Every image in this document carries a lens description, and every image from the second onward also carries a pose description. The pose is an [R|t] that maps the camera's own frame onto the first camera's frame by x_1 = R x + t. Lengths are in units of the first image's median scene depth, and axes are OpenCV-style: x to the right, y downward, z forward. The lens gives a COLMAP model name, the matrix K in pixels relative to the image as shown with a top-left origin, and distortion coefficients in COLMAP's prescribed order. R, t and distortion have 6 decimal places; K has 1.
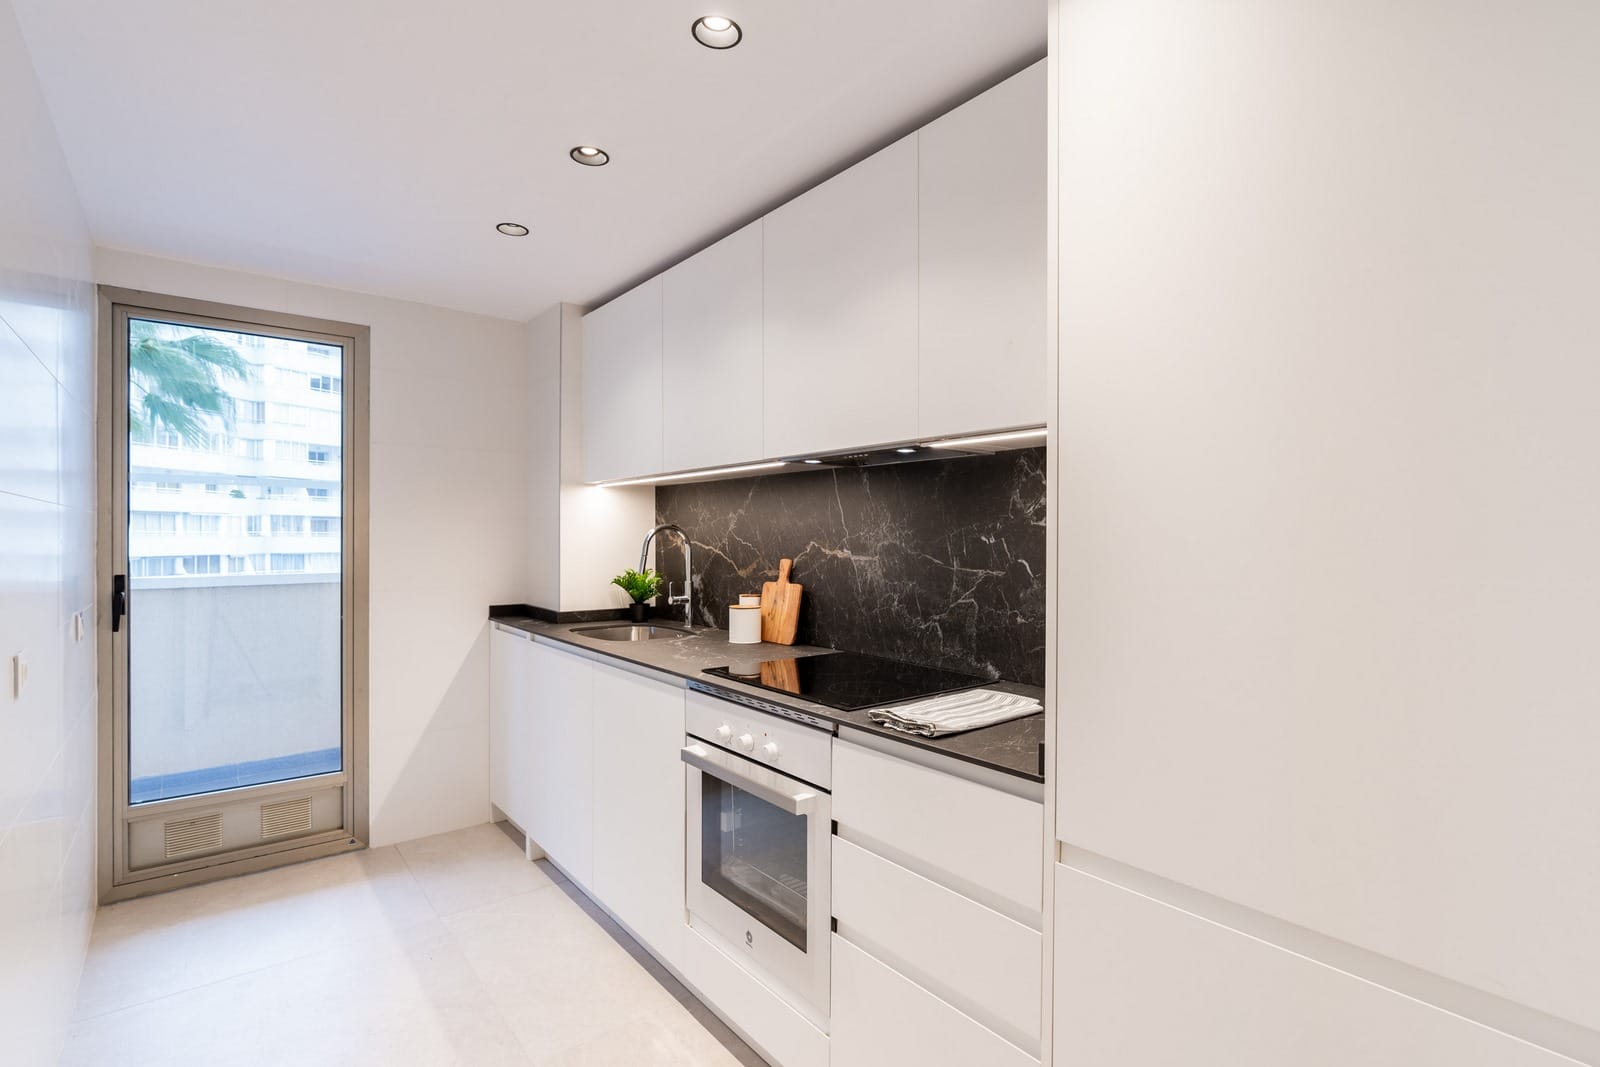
lens RADIAL K [[755.9, 0, 800.0], [0, 755.9, 533.5], [0, 0, 1]] dist [-0.000665, 0.000161]
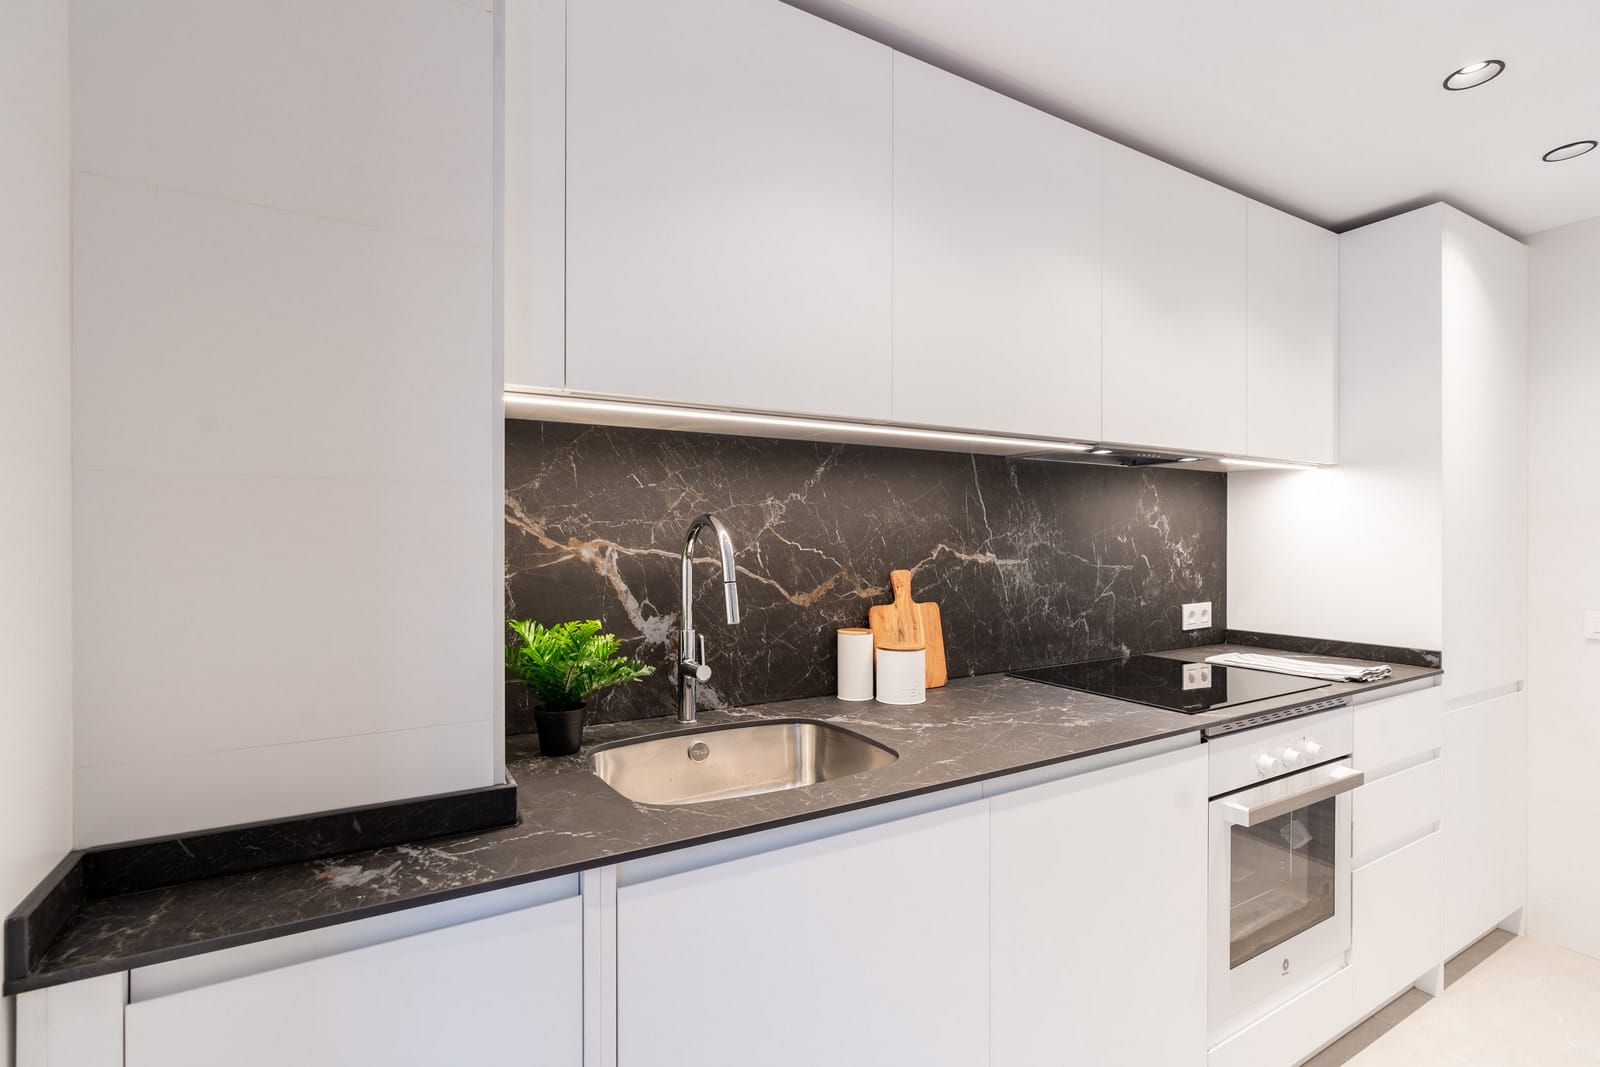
lens RADIAL K [[755.9, 0, 800.0], [0, 755.9, 533.5], [0, 0, 1]] dist [-0.000665, 0.000161]
pose [[0.130629, -0.002294, 0.991429, -0.791467], [-0.003066, 0.999992, 0.002718, -0.001940], [-0.991427, -0.003395, 0.130621, 1.086629]]
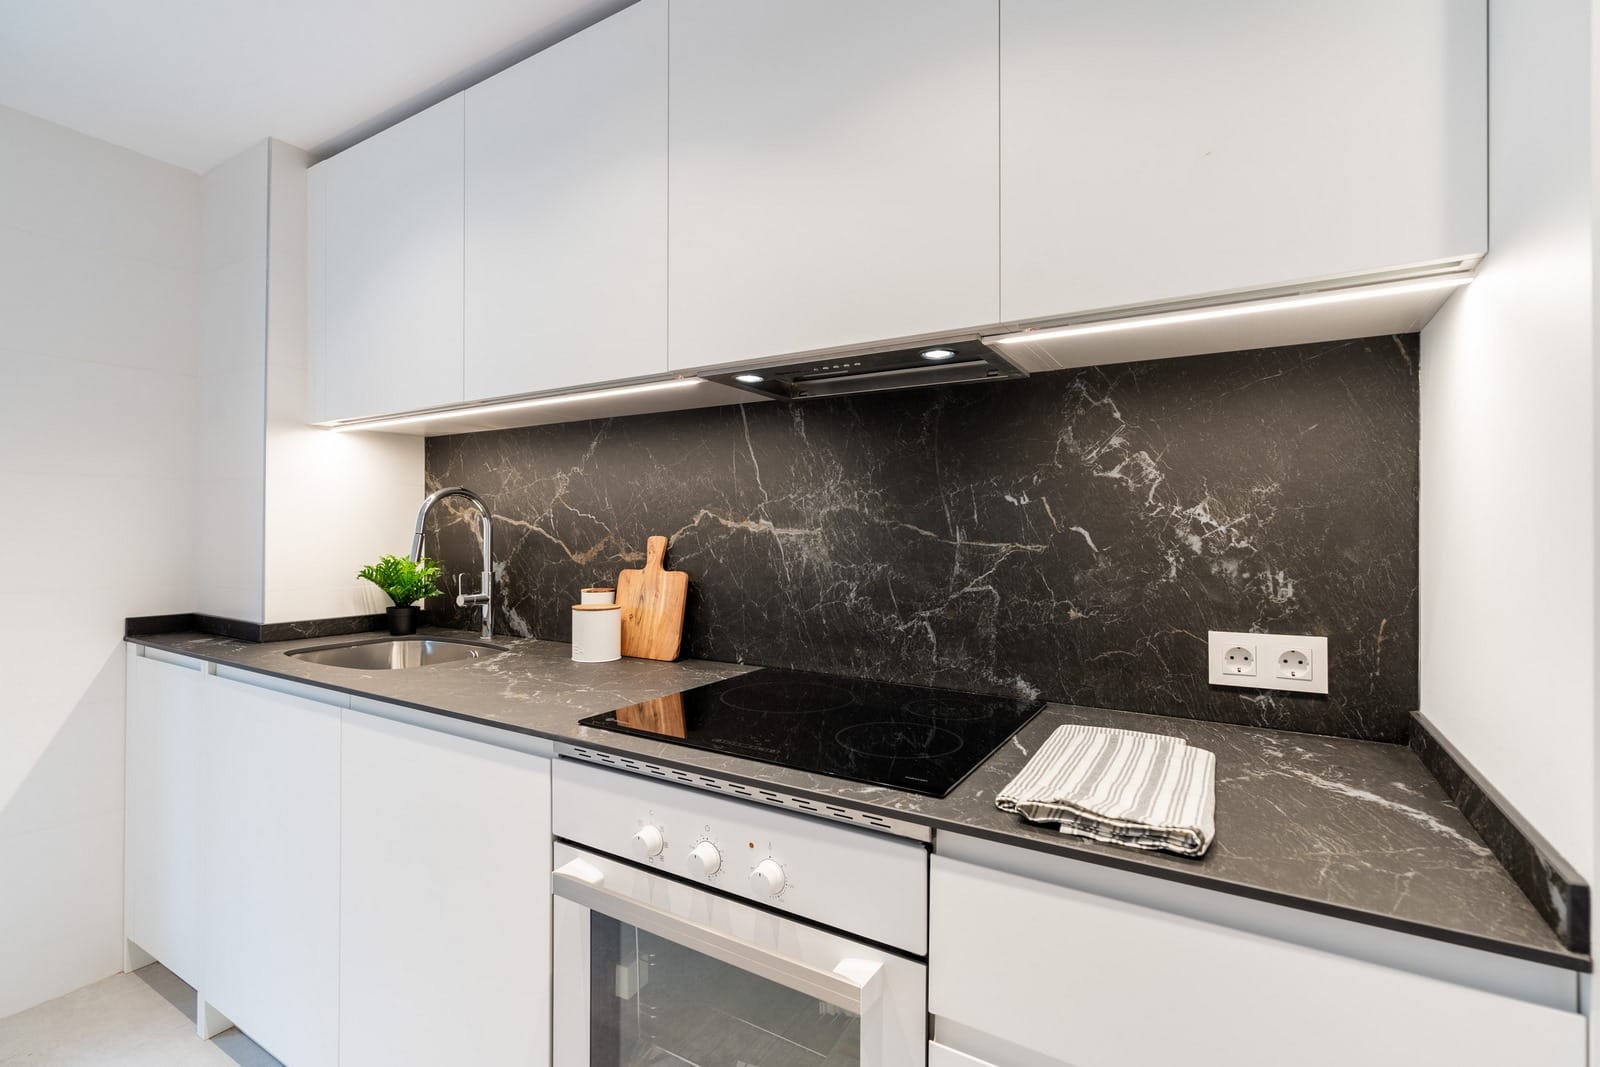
lens RADIAL K [[731.6, 0, 794.0], [0, 731.6, 523.6], [0, 0, 1]] dist [-0.001994, 0.000409]
pose [[0.941087, 0.004358, 0.338136, -0.138750], [-0.002762, 0.999983, -0.005201, 0.027665], [-0.338153, 0.003961, 0.941083, 0.353775]]
